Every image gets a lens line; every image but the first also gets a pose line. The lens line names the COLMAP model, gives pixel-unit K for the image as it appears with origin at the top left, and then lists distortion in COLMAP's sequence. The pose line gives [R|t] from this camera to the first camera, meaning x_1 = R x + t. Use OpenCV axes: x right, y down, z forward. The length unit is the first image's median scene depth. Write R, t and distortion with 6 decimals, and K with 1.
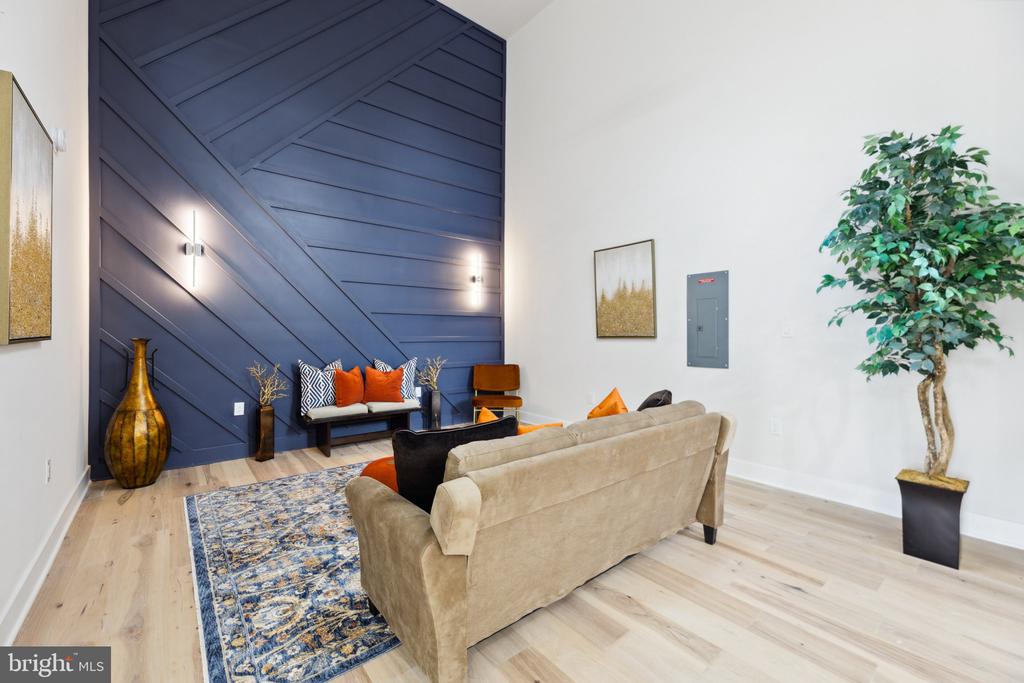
lens RADIAL K [[420.2, 0, 508.3], [0, 420.2, 335.5], [0, 0, 1]] dist [0.003772, 0.000179]
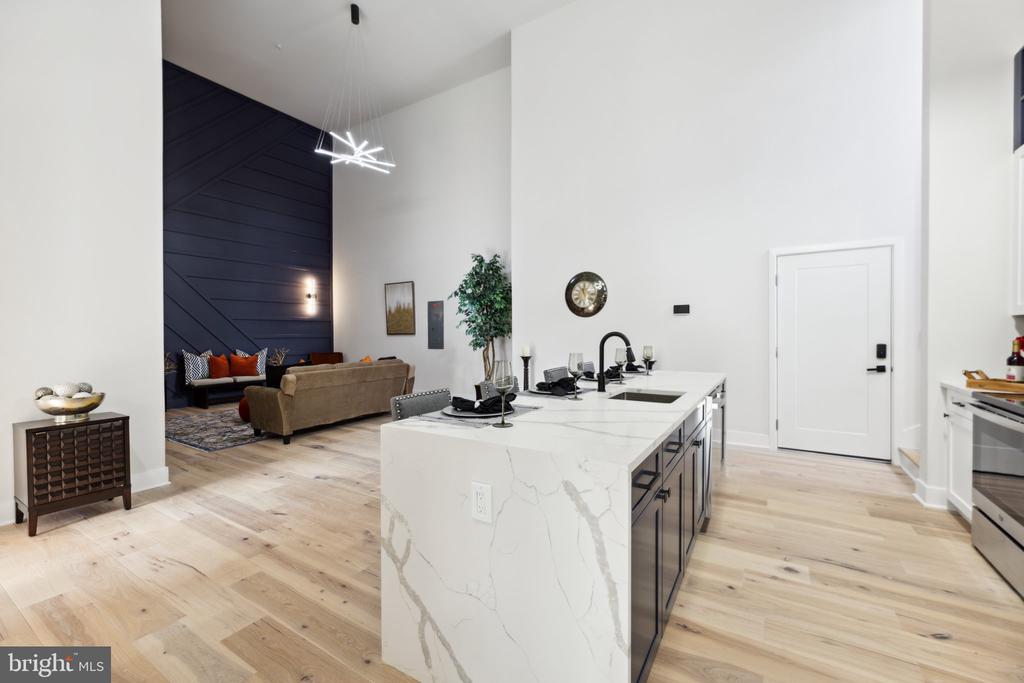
lens RADIAL K [[420.2, 0, 519.8], [0, 420.2, 337.6], [0, 0, 1]] dist [0.003772, 0.000179]
pose [[0.941036, -0.010520, 0.338143, 0.149191], [0.005970, 0.999877, 0.014495, -0.002466], [-0.338254, -0.011621, 0.940983, -0.866669]]
